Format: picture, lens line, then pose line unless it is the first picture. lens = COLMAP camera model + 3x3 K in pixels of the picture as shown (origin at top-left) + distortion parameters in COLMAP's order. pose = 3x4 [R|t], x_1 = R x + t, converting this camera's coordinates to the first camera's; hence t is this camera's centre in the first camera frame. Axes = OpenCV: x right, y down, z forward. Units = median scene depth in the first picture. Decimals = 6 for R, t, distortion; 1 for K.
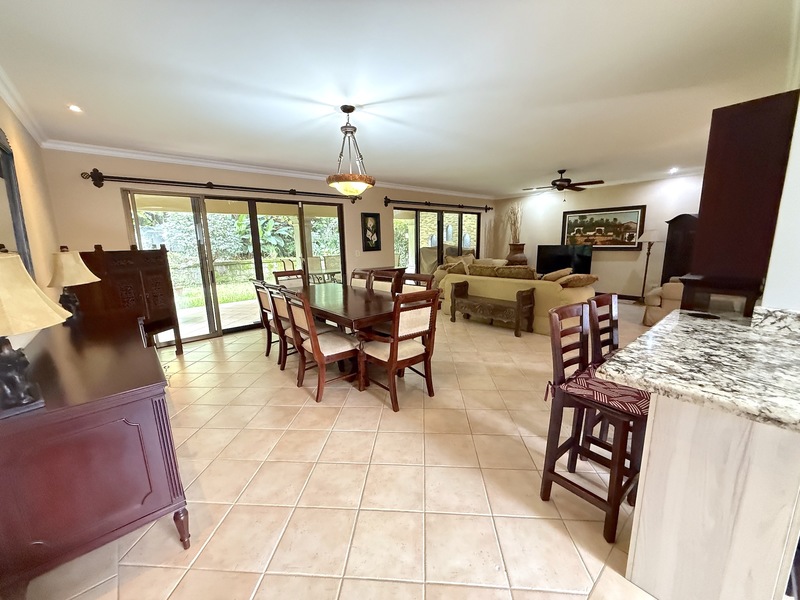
lens RADIAL K [[318.7, 0, 400.2], [0, 318.7, 300.8], [0, 0, 1]] dist [-0.004416, -0.000237]
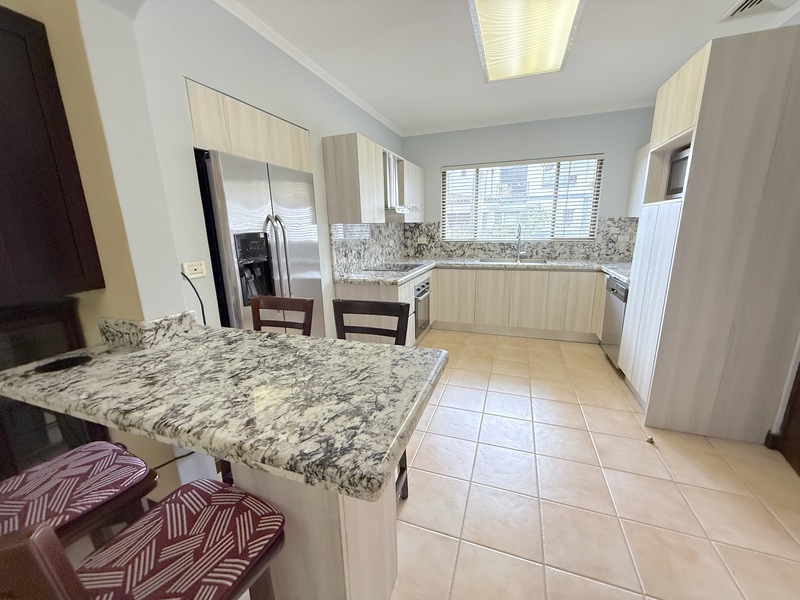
lens RADIAL K [[318.7, 0, 399.7], [0, 318.7, 300.7], [0, 0, 1]] dist [-0.004416, -0.000237]
pose [[-0.490433, -0.165105, 0.855696, 0.182393], [0.191329, 0.937535, 0.290554, -0.151440], [-0.850217, 0.306216, -0.428208, 0.869385]]
